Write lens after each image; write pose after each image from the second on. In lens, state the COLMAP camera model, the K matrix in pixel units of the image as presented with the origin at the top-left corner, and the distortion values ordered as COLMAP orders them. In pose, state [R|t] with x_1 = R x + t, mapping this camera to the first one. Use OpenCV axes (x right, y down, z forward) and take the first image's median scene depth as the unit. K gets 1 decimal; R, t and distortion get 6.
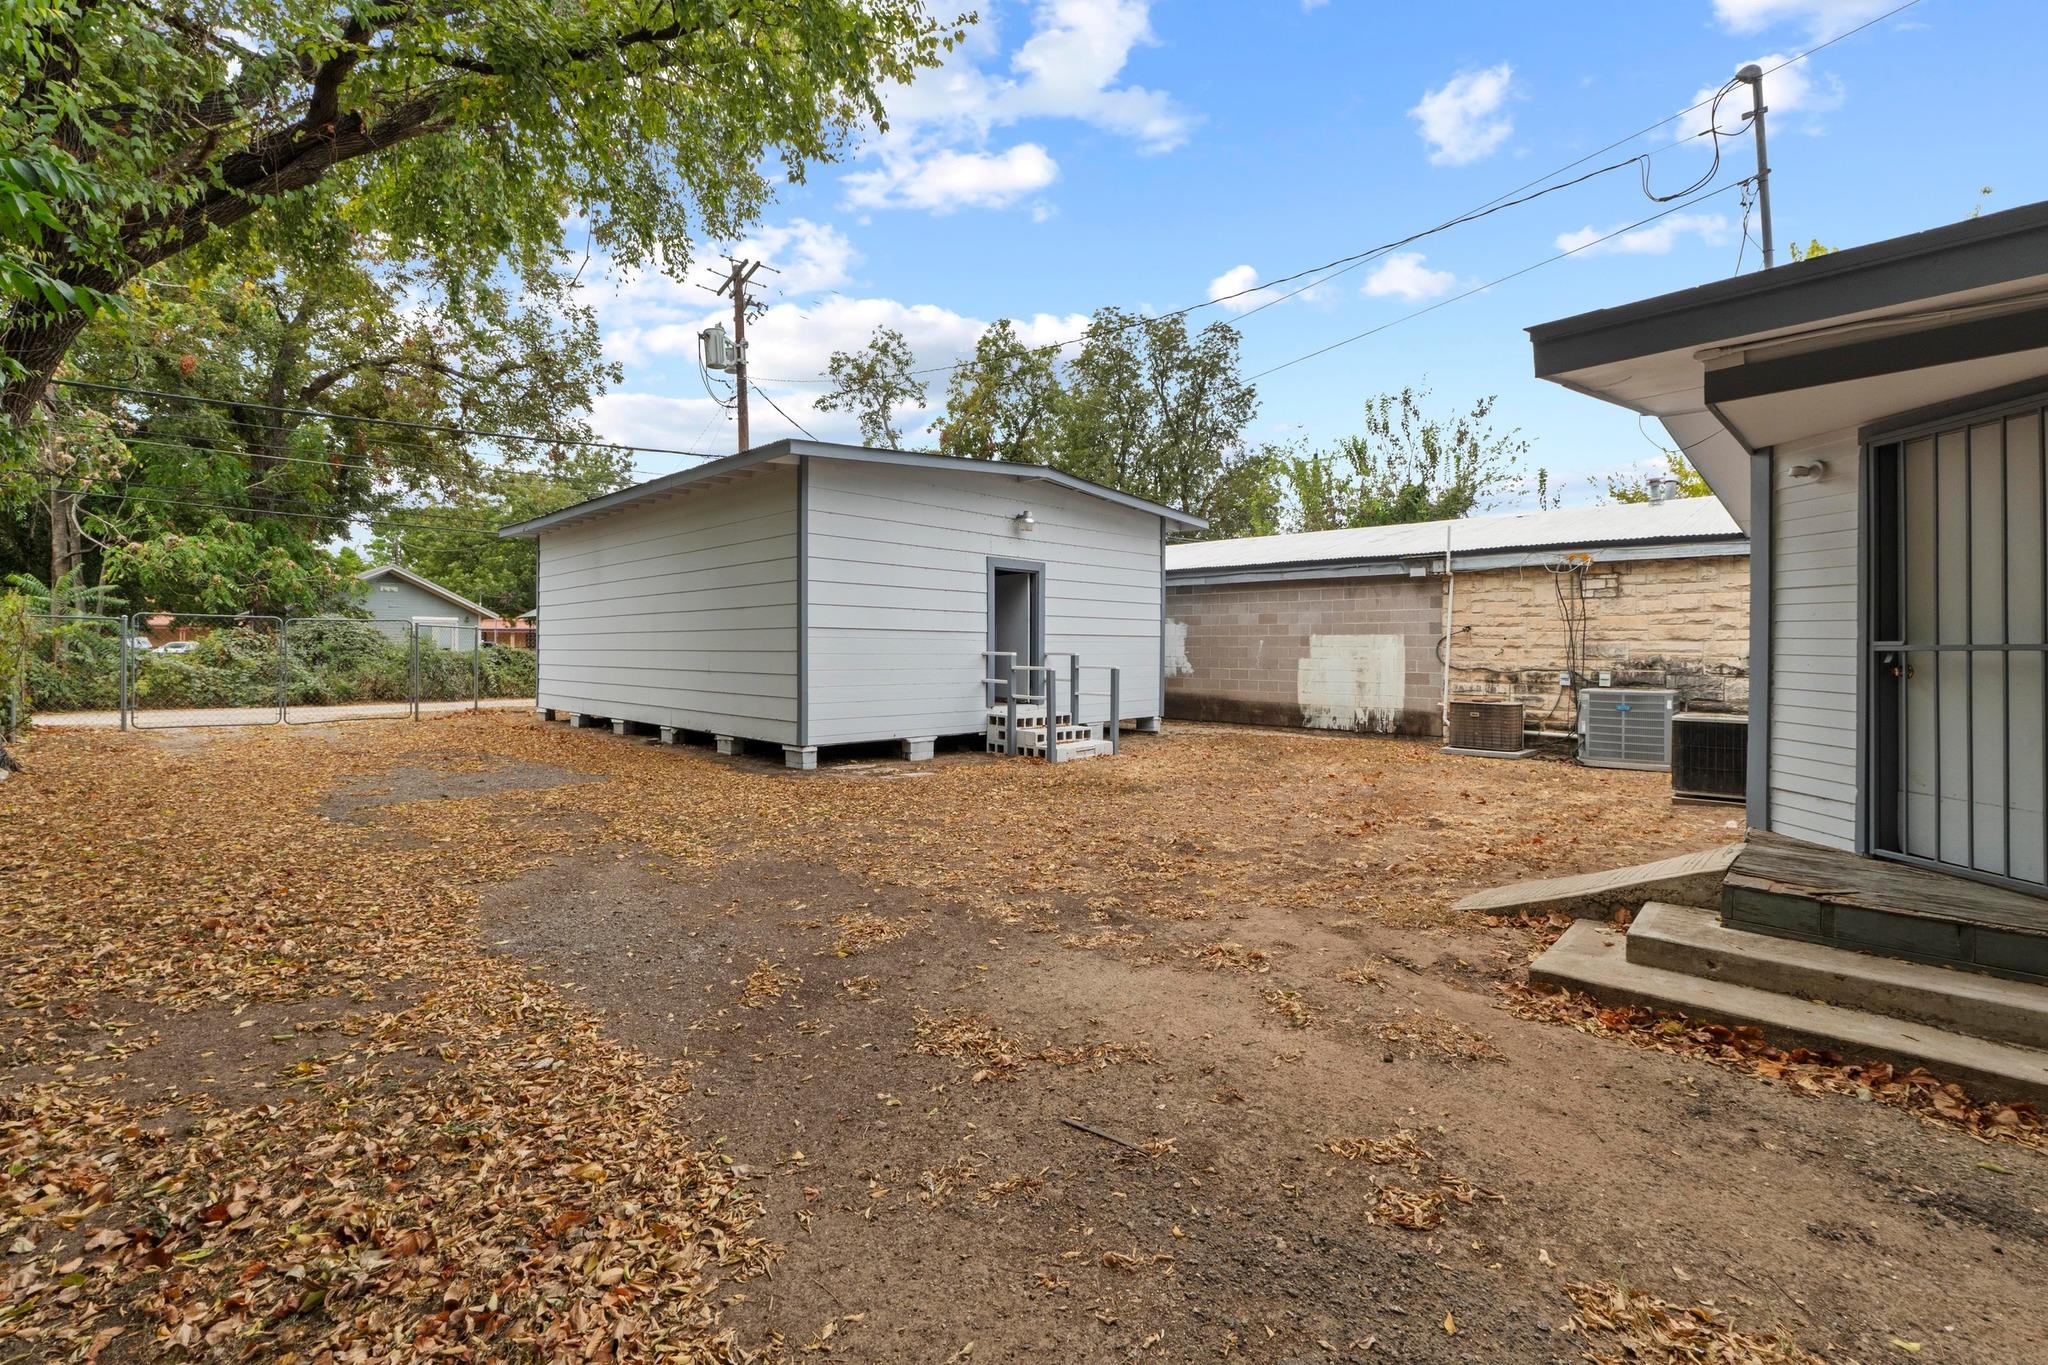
lens RADIAL K [[896.6, 0, 1024.0], [0, 896.6, 682.5], [0, 0, 1]] dist [-0.000812, -0.000183]
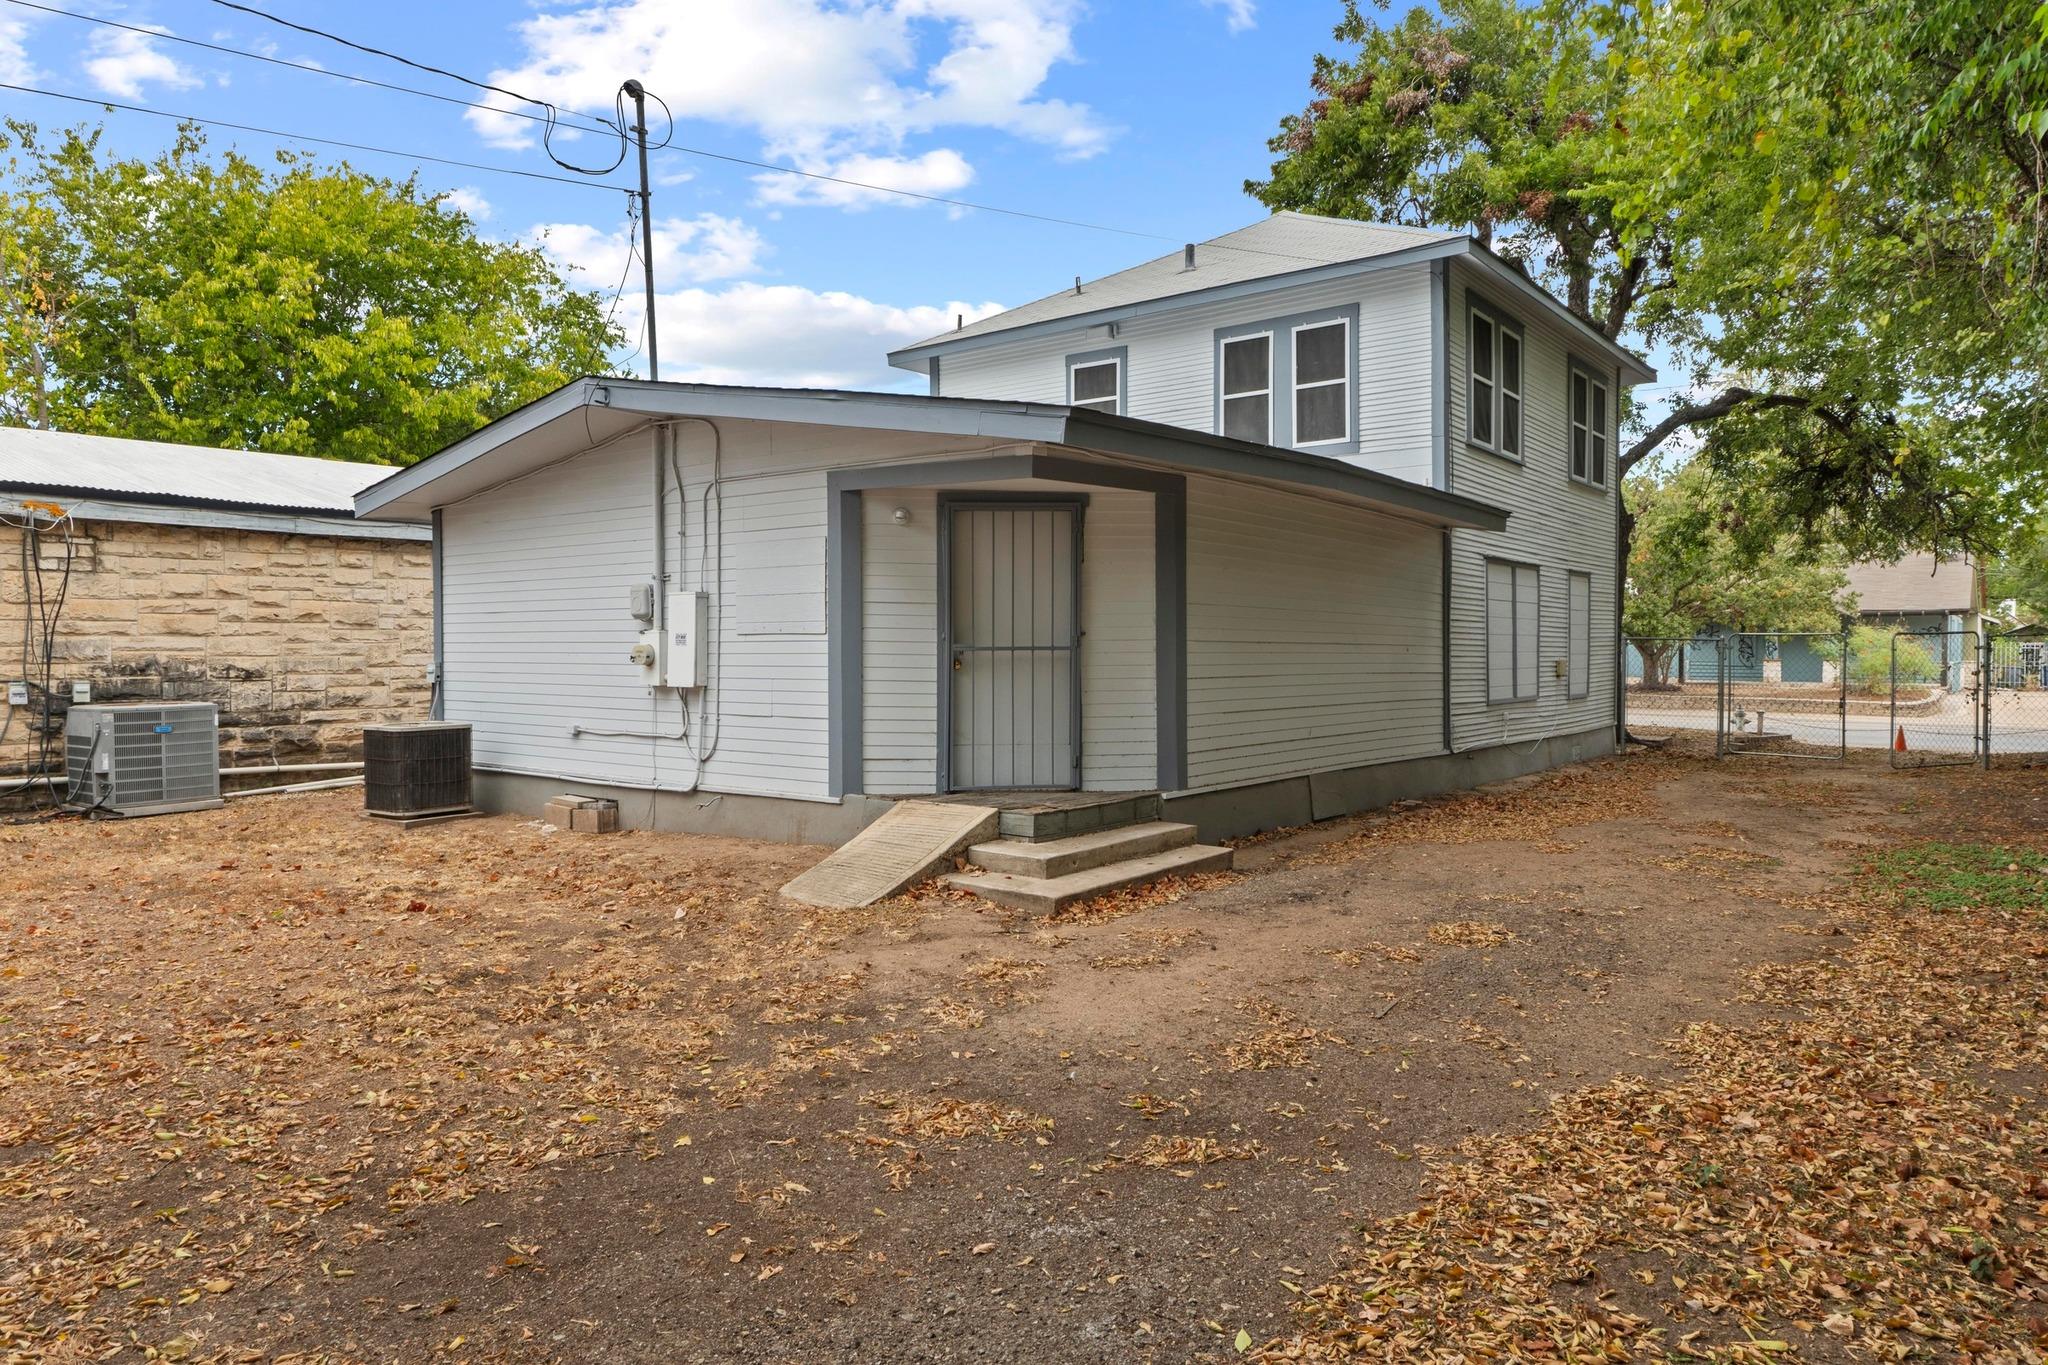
lens RADIAL K [[1309.6, 0, 1024.0], [0, 1309.6, 682.5], [0, 0, 1]] dist [-0.002509, -0.000584]
pose [[-0.126017, -0.034666, 0.991422, -0.449371], [0.038438, 0.998468, 0.039798, -0.024049], [-0.991283, 0.043123, -0.124491, 0.440130]]
